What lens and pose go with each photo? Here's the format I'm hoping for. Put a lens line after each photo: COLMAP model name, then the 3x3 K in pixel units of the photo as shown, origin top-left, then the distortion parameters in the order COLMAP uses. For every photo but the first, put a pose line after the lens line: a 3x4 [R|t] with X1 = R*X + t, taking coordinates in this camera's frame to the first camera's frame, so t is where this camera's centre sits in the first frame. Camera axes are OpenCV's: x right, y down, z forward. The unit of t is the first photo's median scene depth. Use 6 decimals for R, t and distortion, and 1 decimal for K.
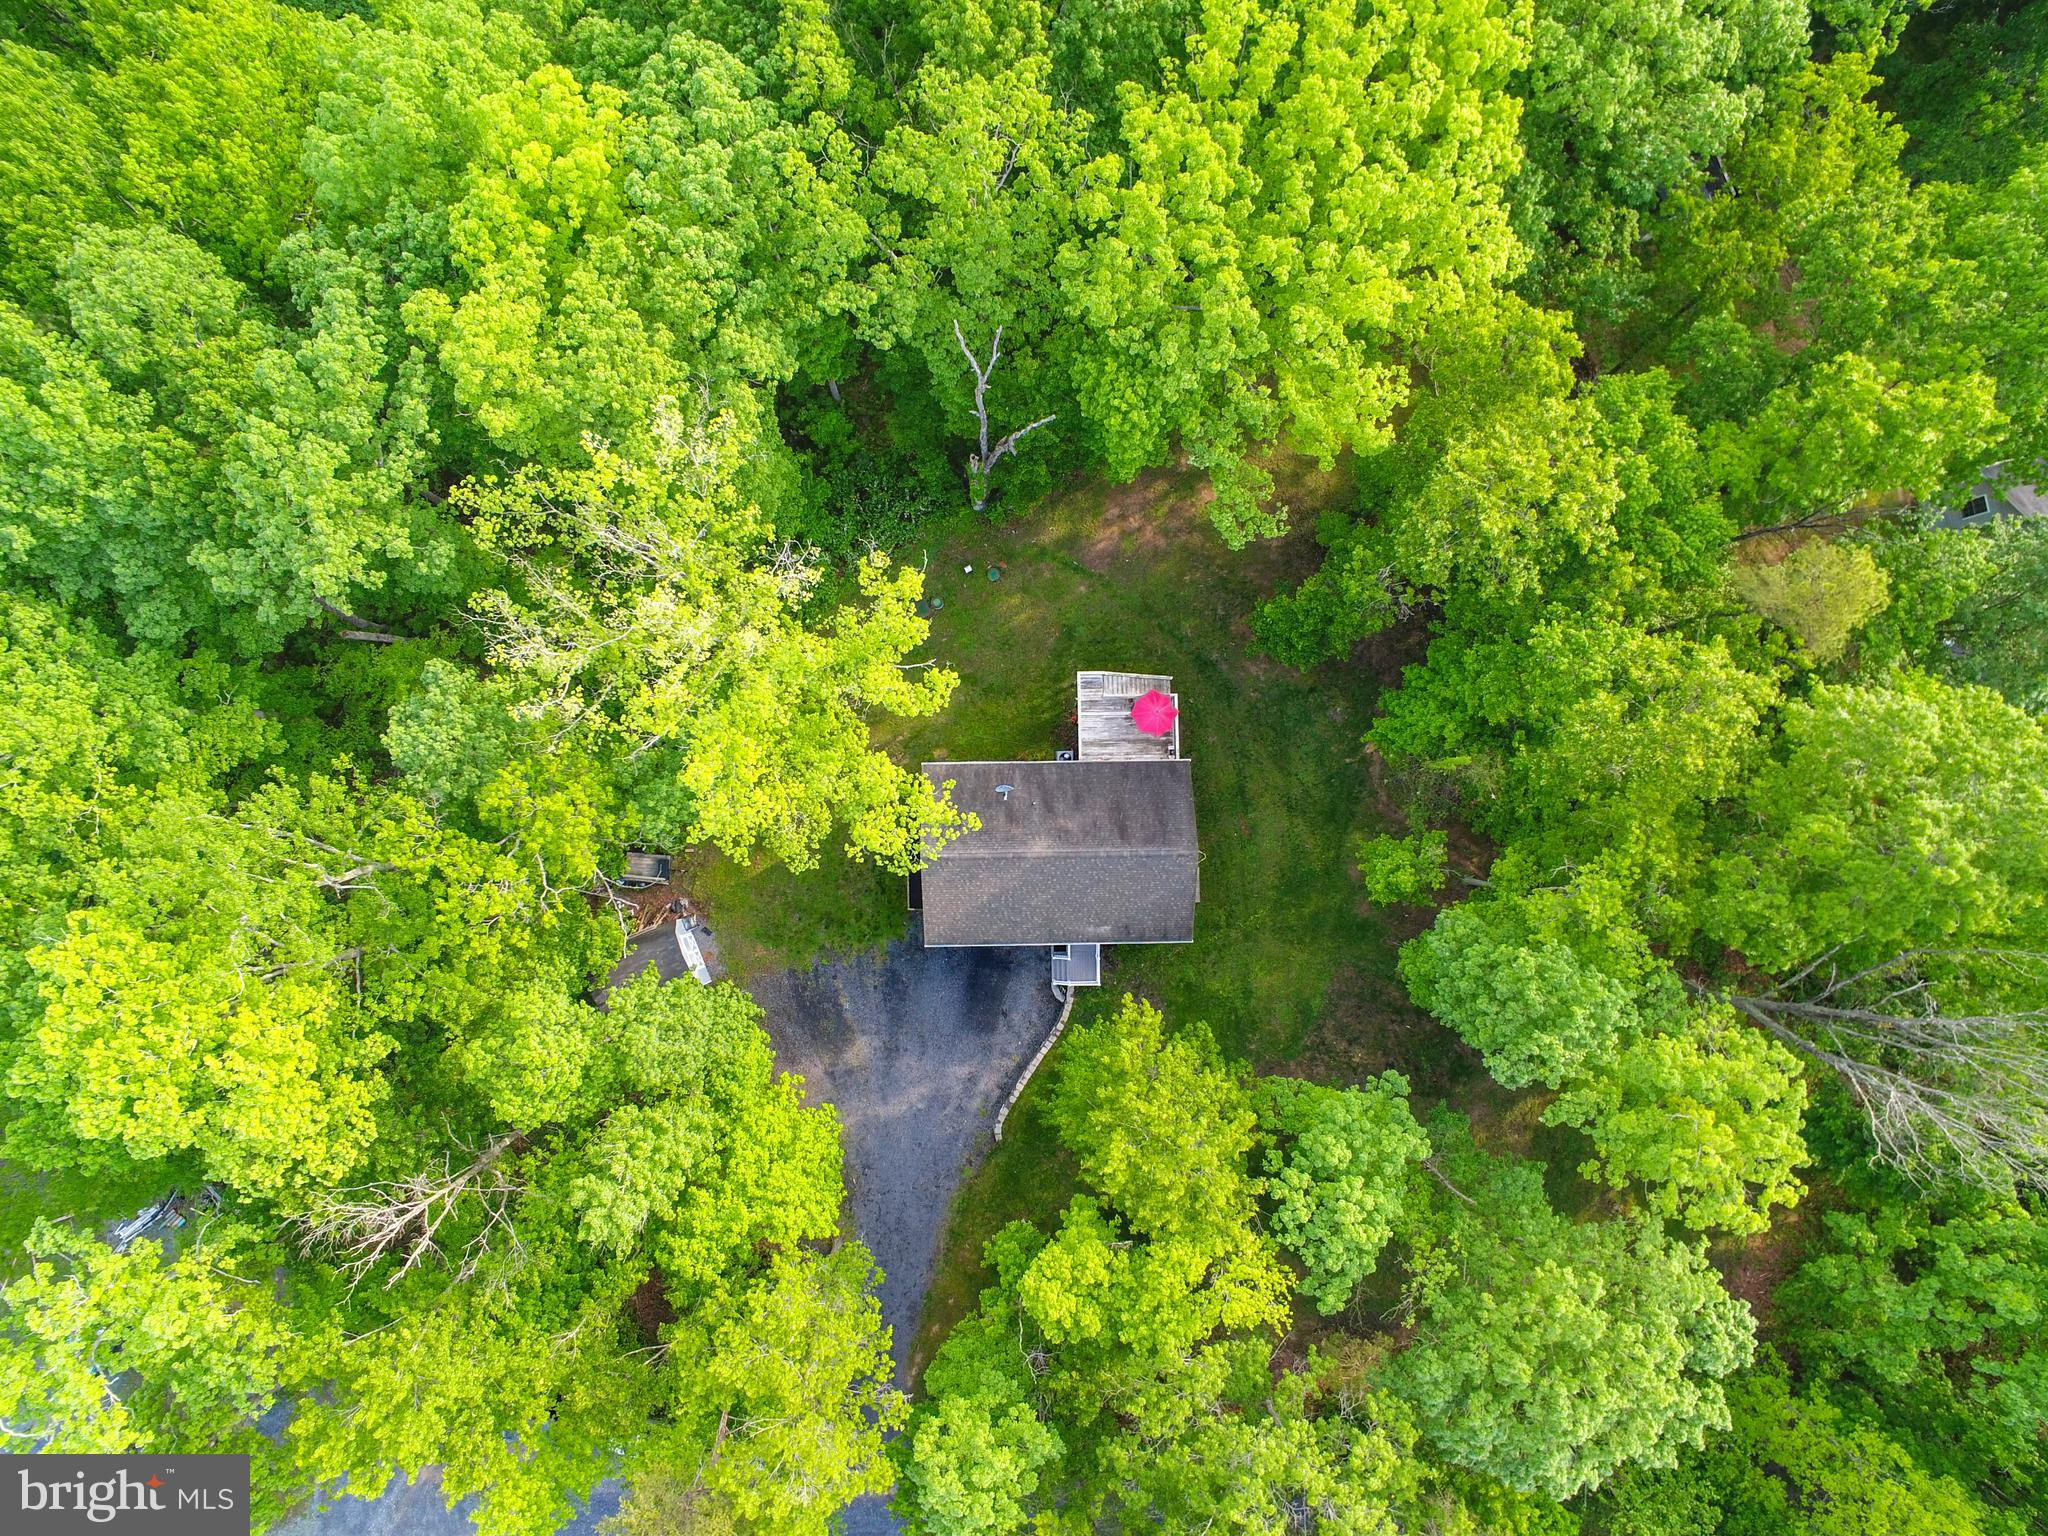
lens RADIAL K [[1195.2, 0, 1019.8], [0, 1195.2, 763.5], [0, 0, 1]] dist [-0.085758, 0.068328]
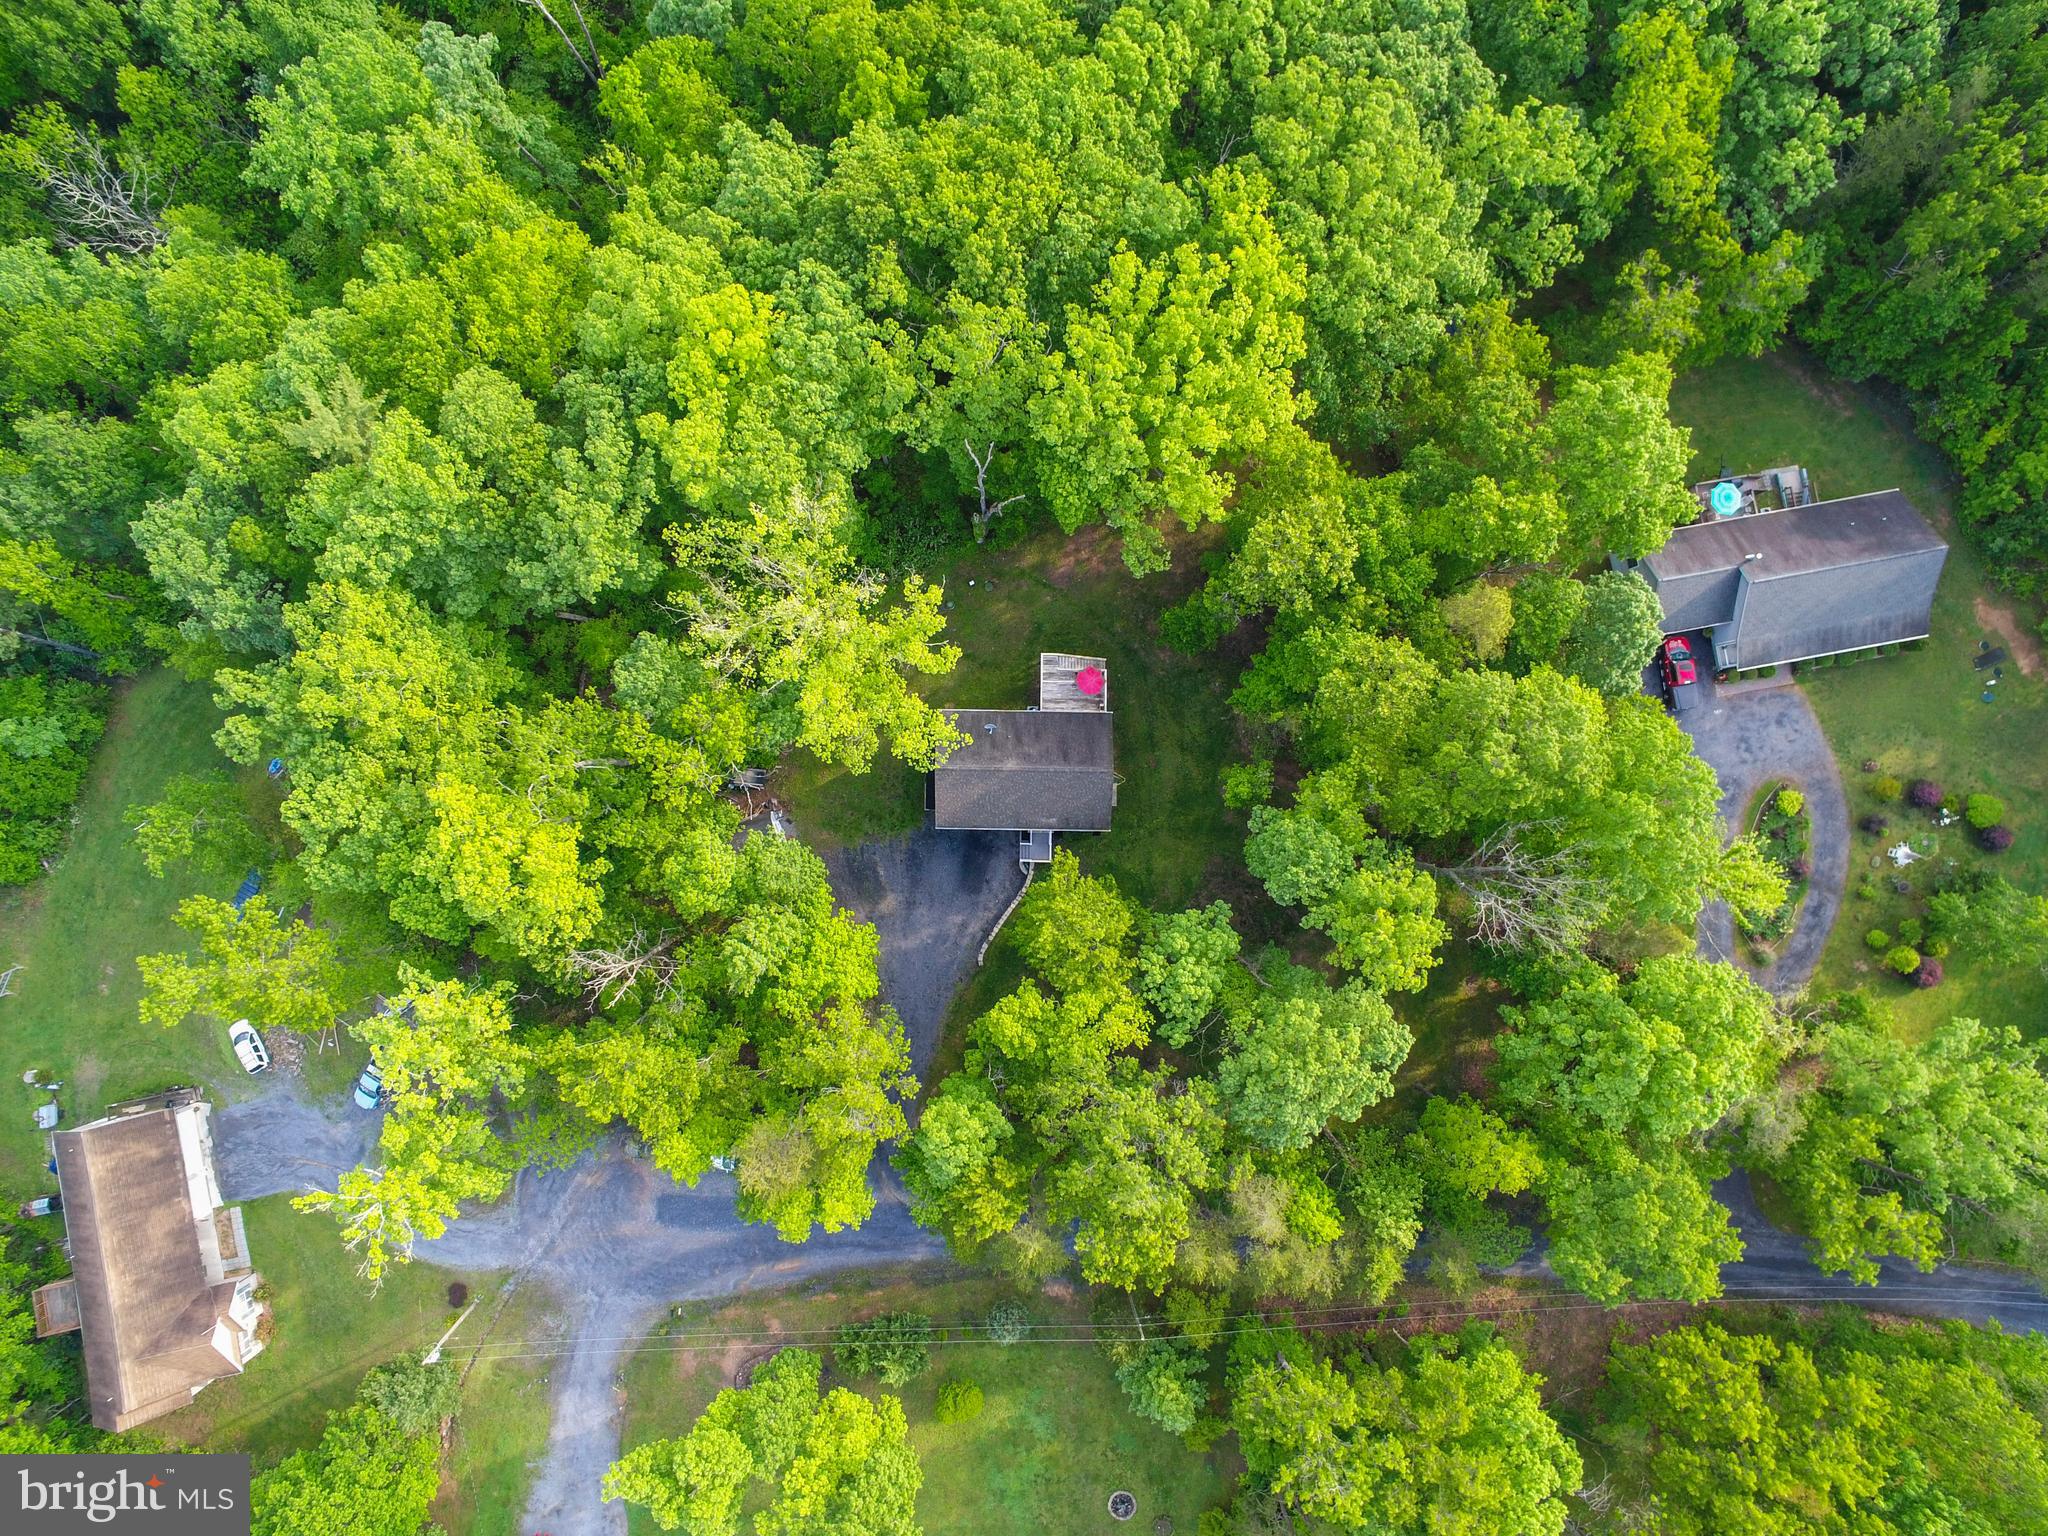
lens RADIAL K [[1195.2, 0, 1013.9], [0, 1195.2, 772.3], [0, 0, 1]] dist [-0.085758, 0.068328]
pose [[0.999461, 0.029835, -0.013661, 0.050940], [-0.029701, 0.999510, 0.009897, 0.080541], [0.013950, -0.009486, 0.999858, -0.690980]]
